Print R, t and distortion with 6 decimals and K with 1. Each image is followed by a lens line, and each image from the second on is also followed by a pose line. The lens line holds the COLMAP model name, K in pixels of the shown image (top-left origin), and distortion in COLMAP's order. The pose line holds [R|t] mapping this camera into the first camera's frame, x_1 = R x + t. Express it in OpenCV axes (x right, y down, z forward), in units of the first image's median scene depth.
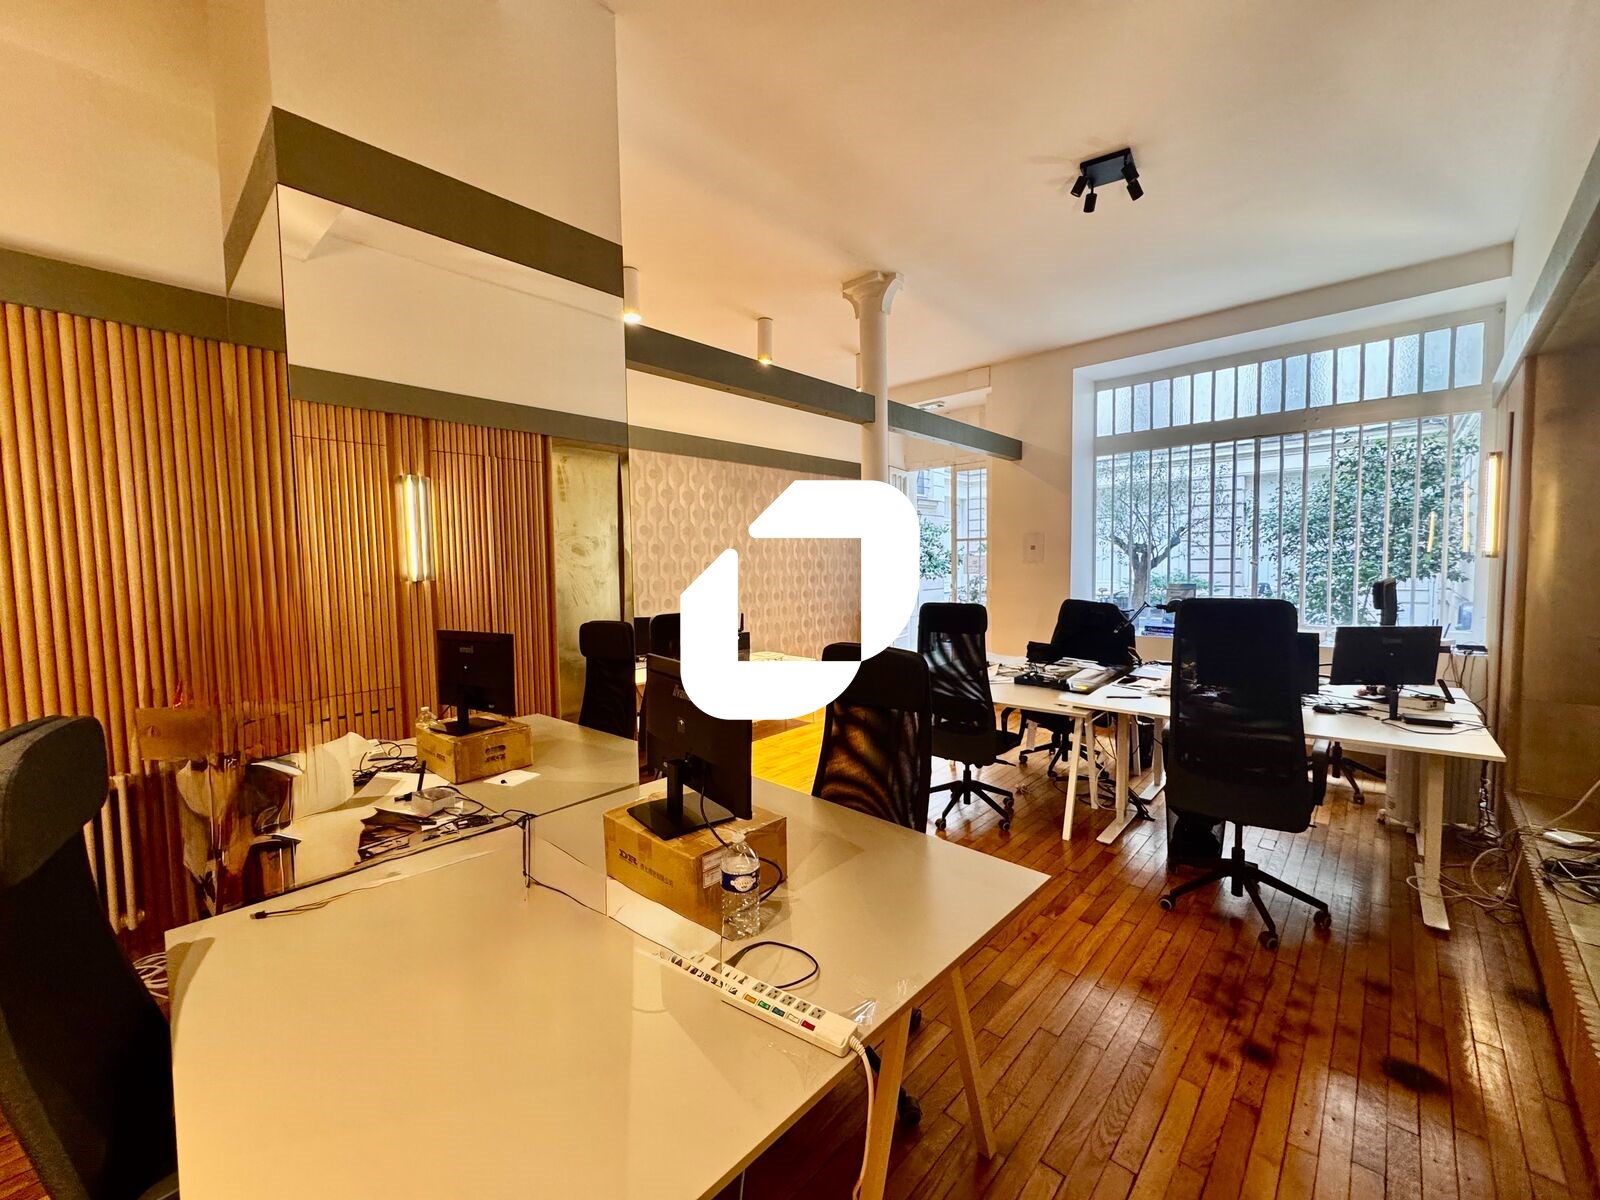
lens RADIAL K [[633.4, 0, 795.7], [0, 633.4, 602.1], [0, 0, 1]] dist [-0.002833, 0.000689]
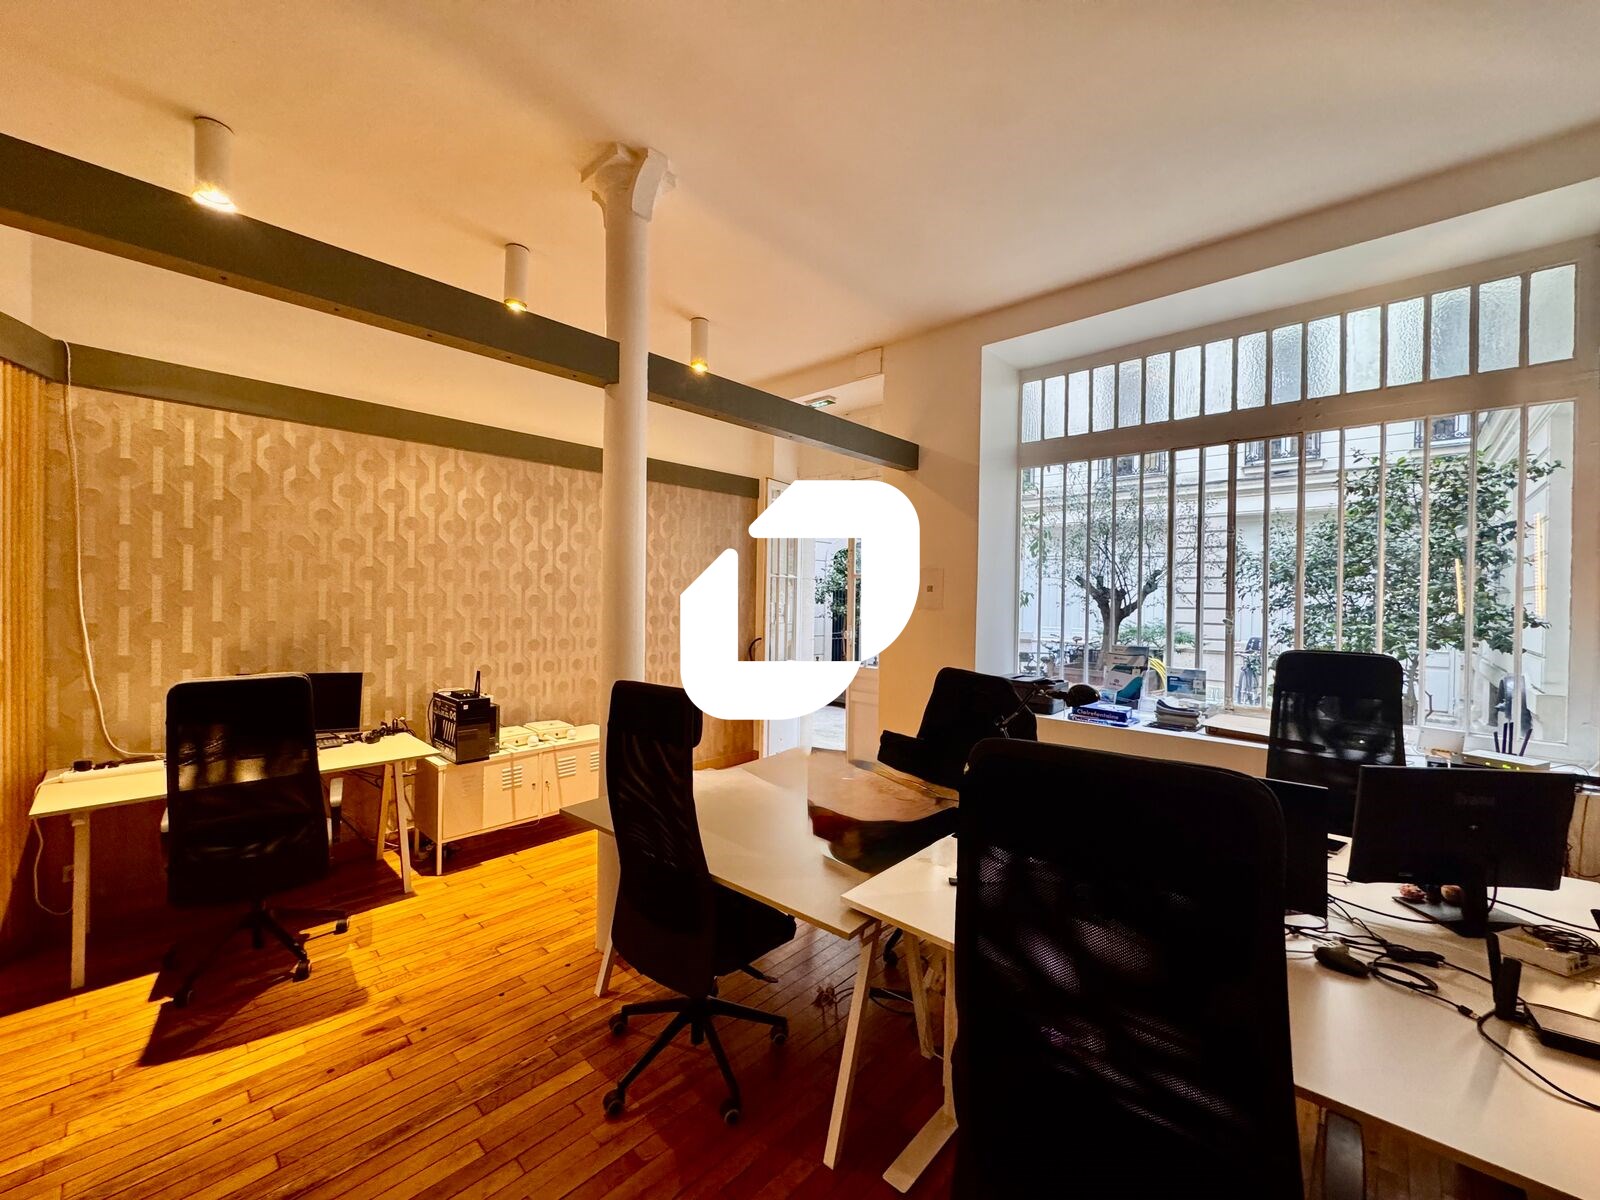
lens RADIAL K [[633.4, 0, 797.8], [0, 633.4, 603.0], [0, 0, 1]] dist [-0.002833, 0.000689]
pose [[0.999478, 0.032314, 0.000014, 0.268339], [-0.032272, 0.998197, -0.050616, -0.033911], [-0.001650, 0.050589, 0.998718, 0.327102]]
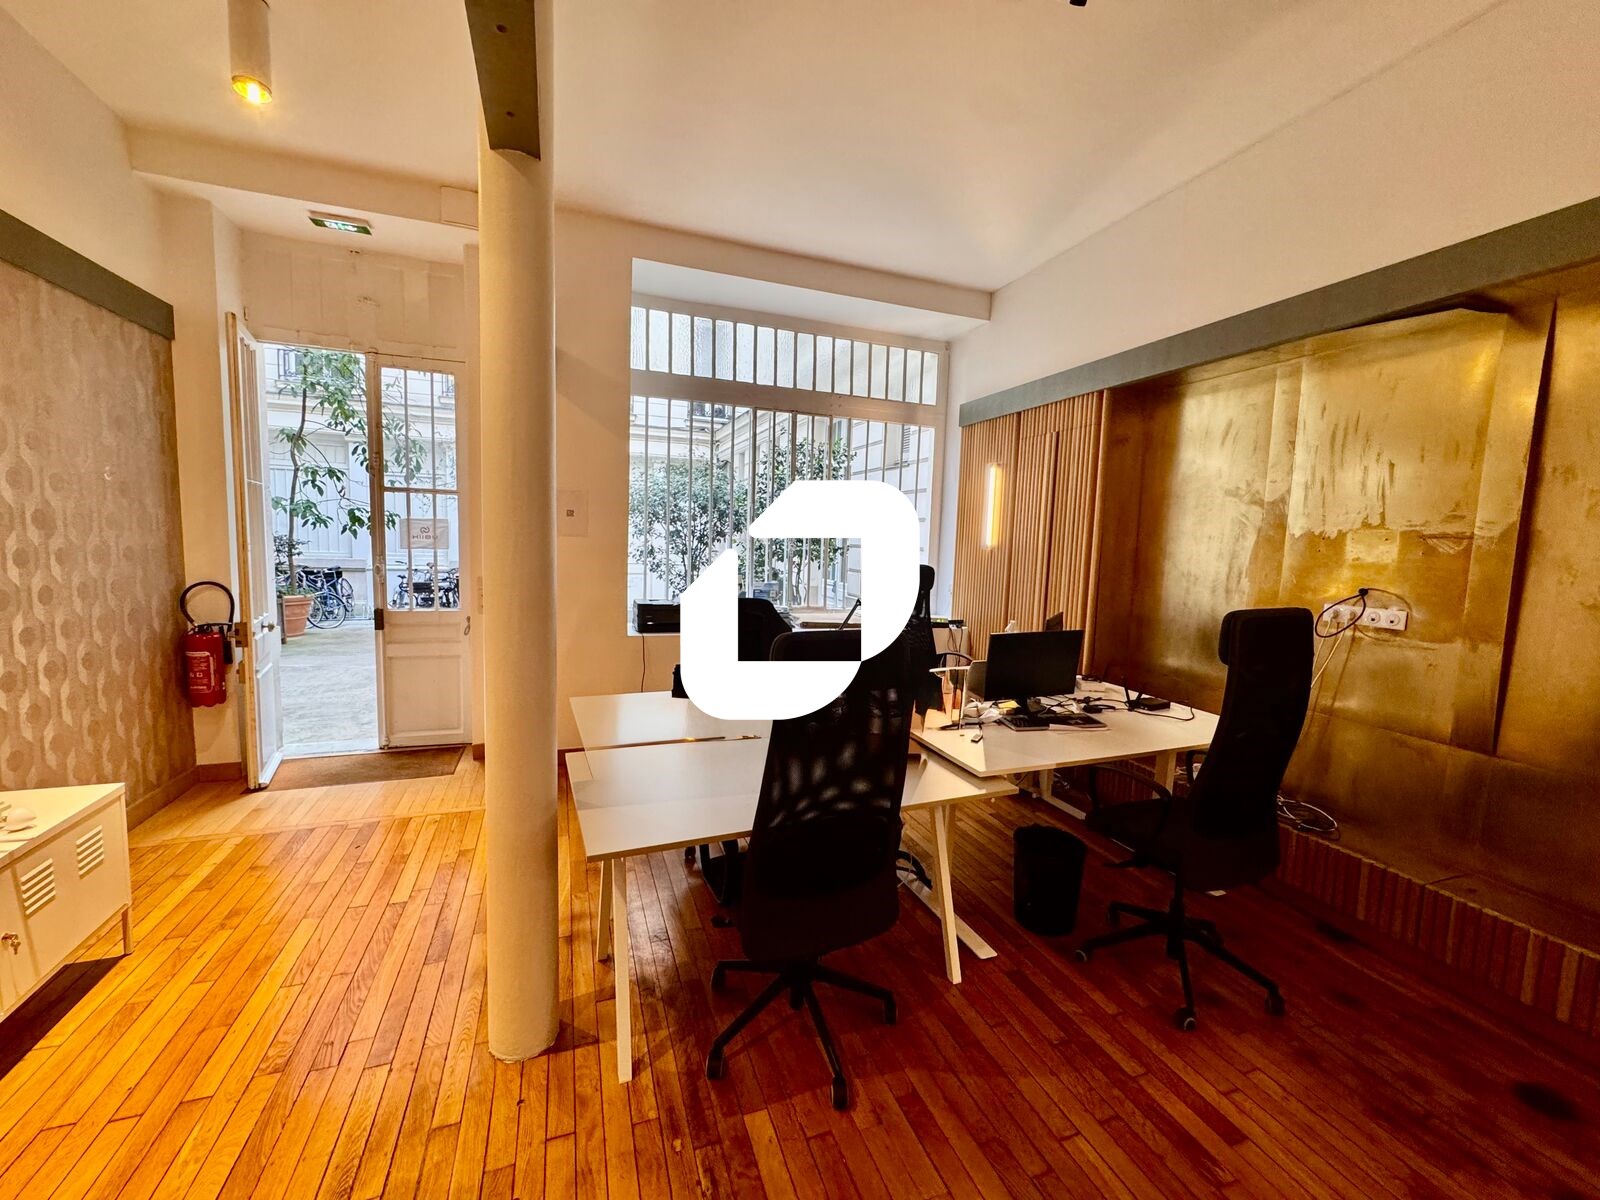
lens RADIAL K [[633.4, 0, 796.8], [0, 633.4, 602.2], [0, 0, 1]] dist [-0.002833, 0.000689]
pose [[0.446629, -0.061244, 0.892621, -0.137350], [0.014639, 0.998021, 0.061150, -0.036875], [-0.894599, -0.014244, 0.446642, 0.596589]]
